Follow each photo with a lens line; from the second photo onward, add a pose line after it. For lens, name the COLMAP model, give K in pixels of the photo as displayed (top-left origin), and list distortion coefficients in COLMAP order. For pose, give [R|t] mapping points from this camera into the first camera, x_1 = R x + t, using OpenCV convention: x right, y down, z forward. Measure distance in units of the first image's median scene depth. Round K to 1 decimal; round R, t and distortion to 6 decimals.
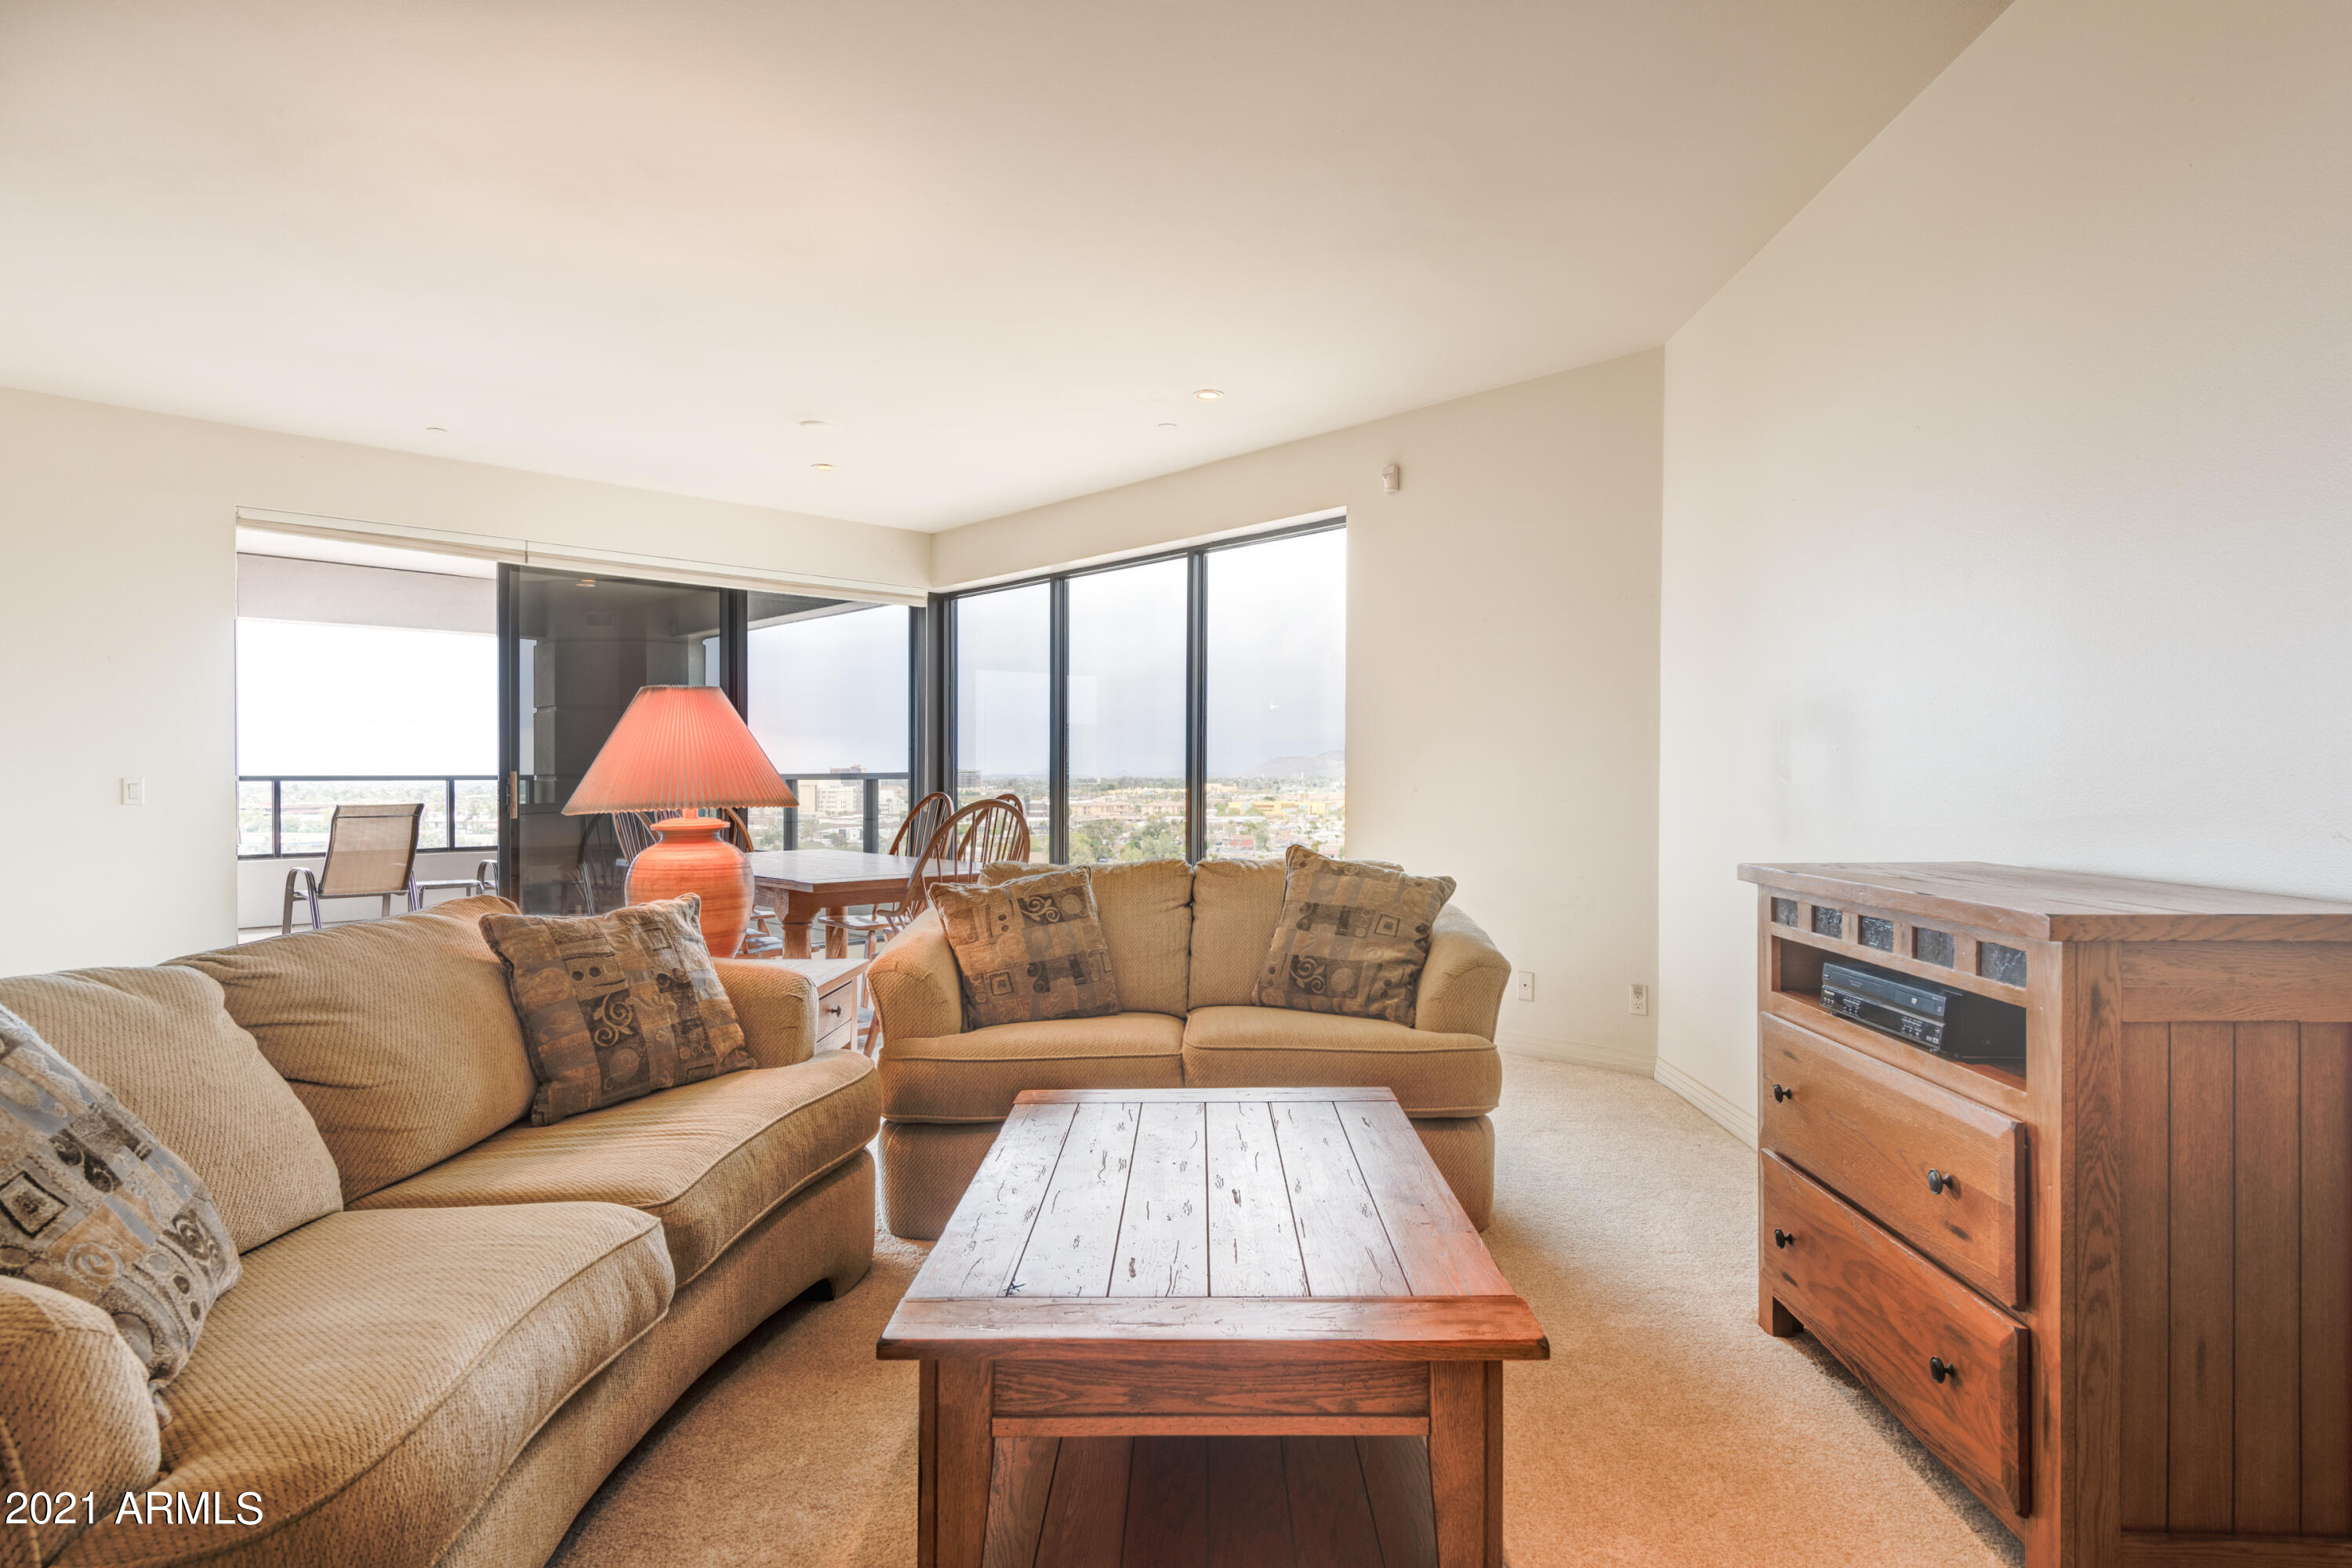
lens RADIAL K [[1294.9, 0, 1197.3], [0, 1294.9, 769.0], [0, 0, 1]] dist [0.004170, -0.000733]
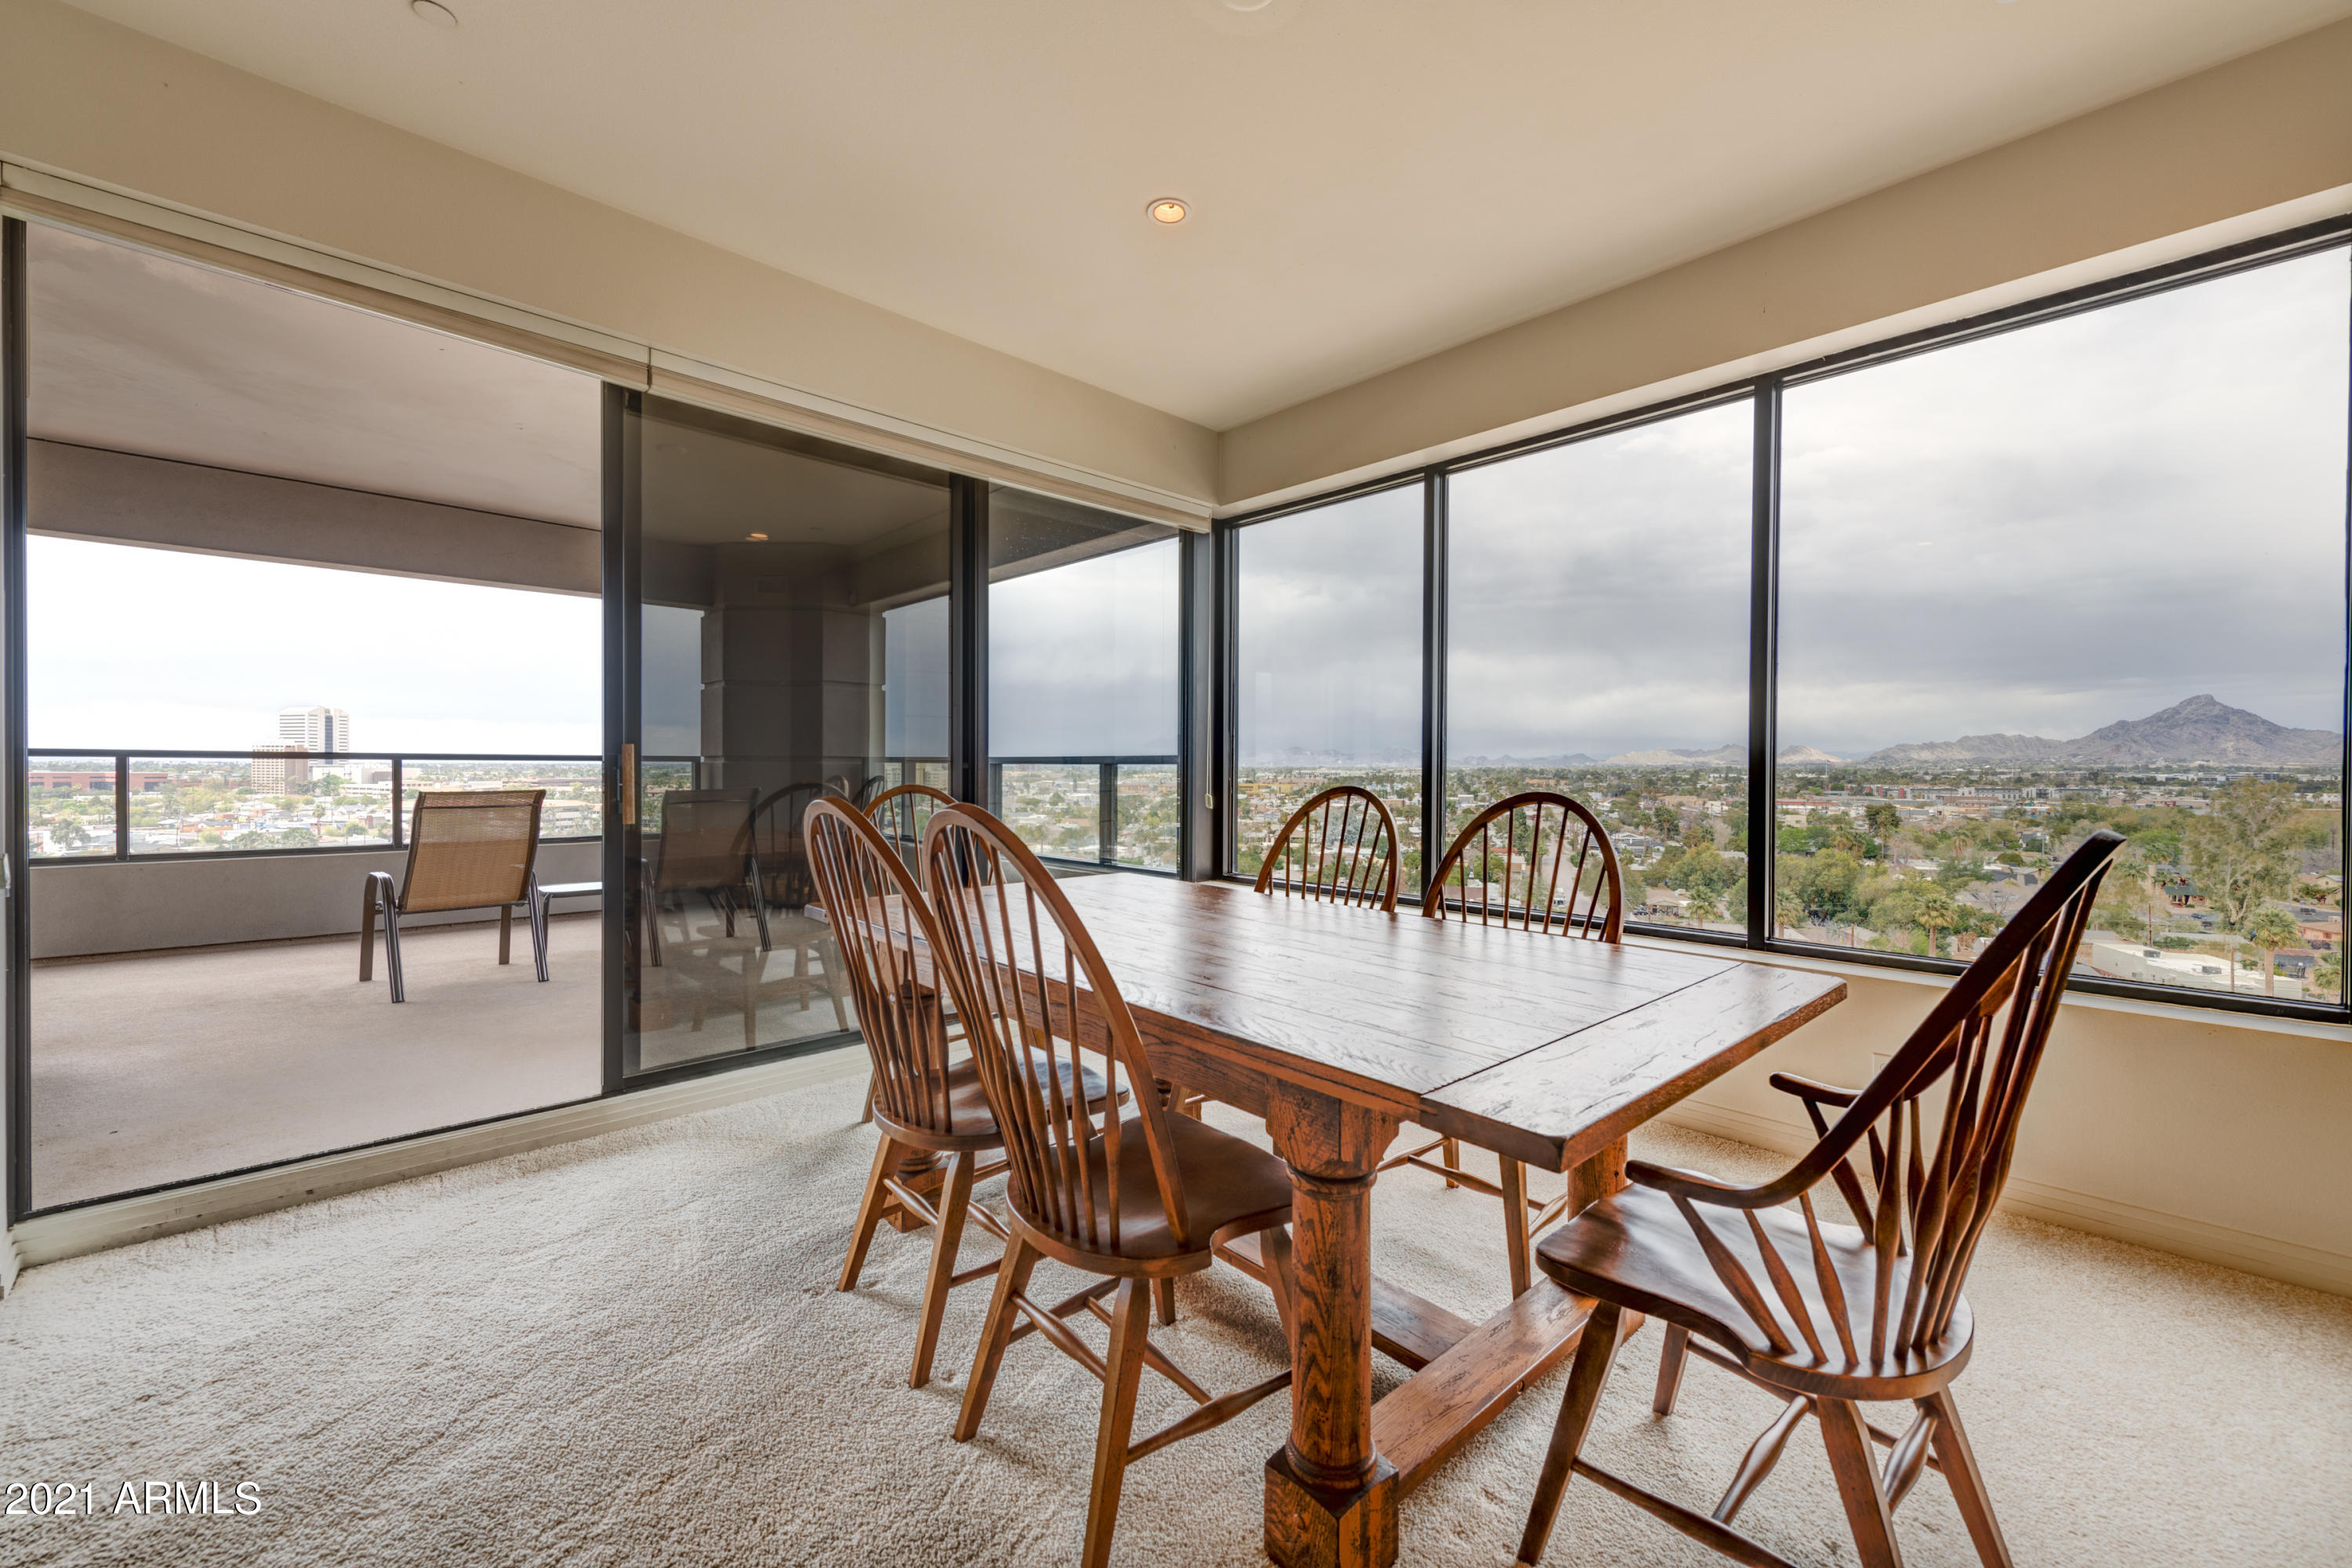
lens RADIAL K [[929.4, 0, 1181.1], [0, 929.4, 772.0], [0, 0, 1]] dist [0.011636, -0.001477]
pose [[0.999838, 0.008422, -0.015917, -0.217100], [-0.008210, 0.999877, 0.013356, 0.005656], [0.016027, -0.013223, 0.999784, 0.466726]]
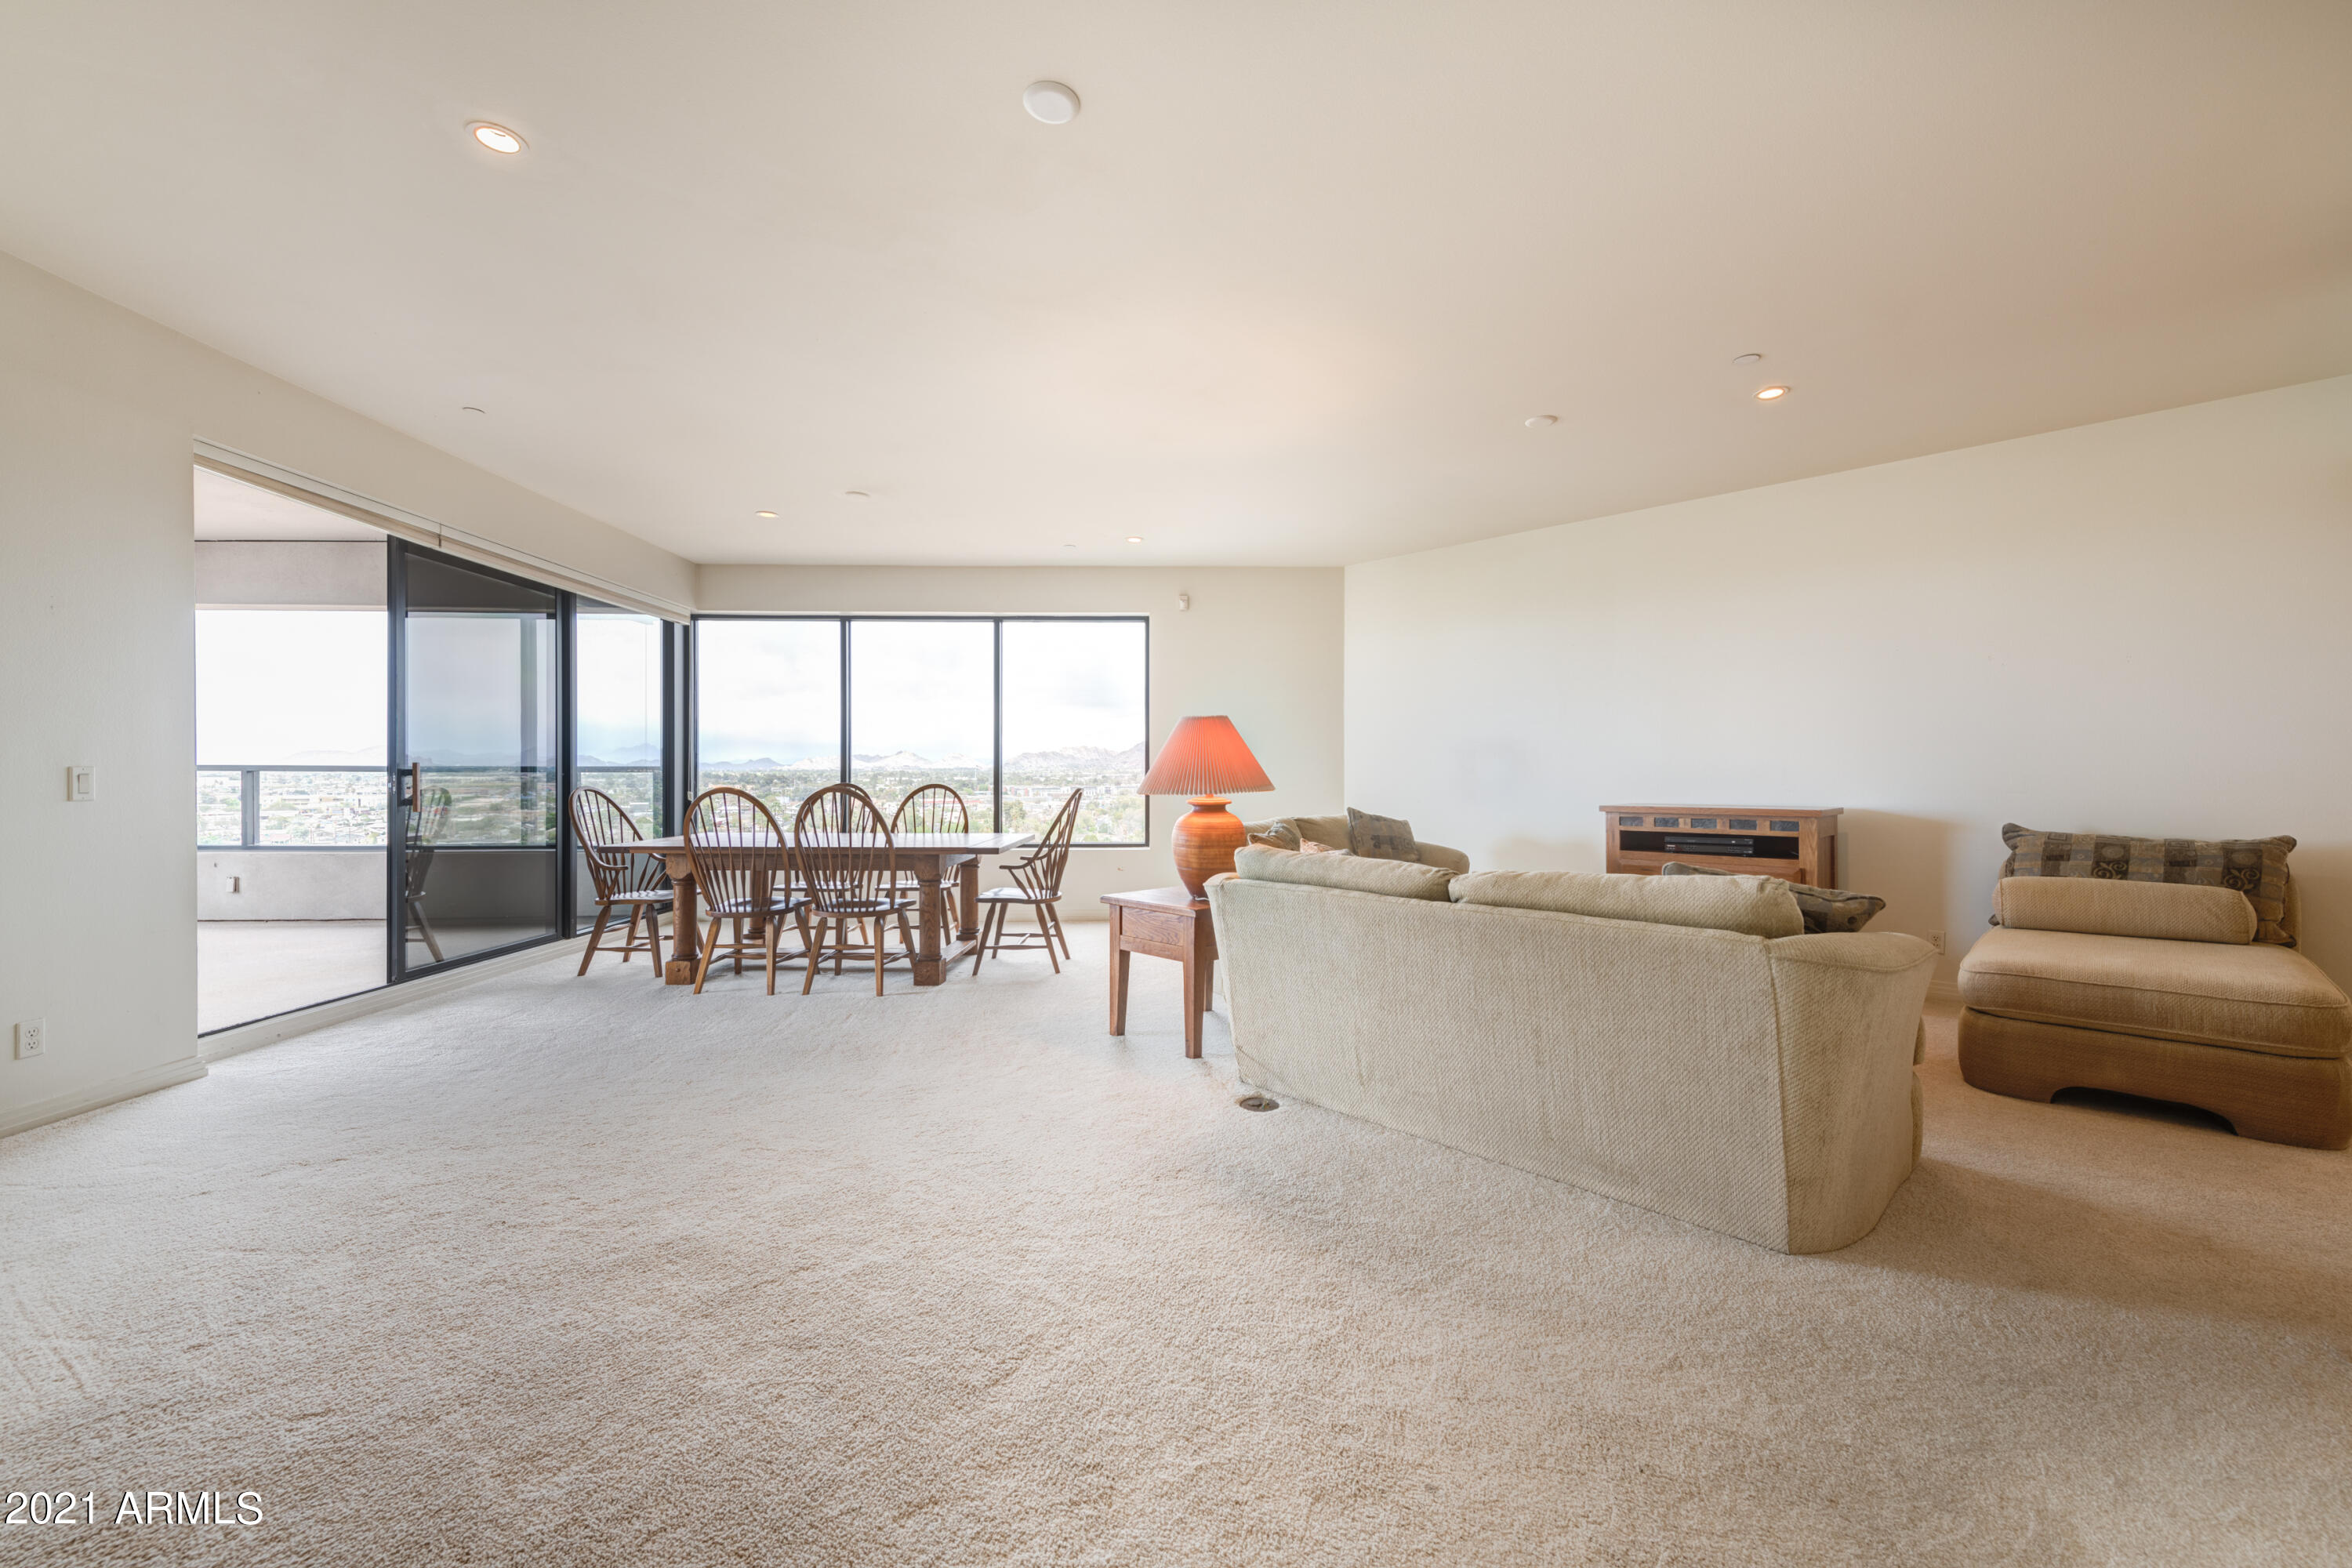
lens RADIAL K [[929.4, 0, 1195.6], [0, 929.4, 764.7], [0, 0, 1]] dist [0.011636, -0.001477]
pose [[0.681606, 0.011745, 0.731625, -0.515793], [-0.009653, 0.999928, -0.007059, 0.002442], [-0.731655, -0.002251, 0.681671, 0.090453]]
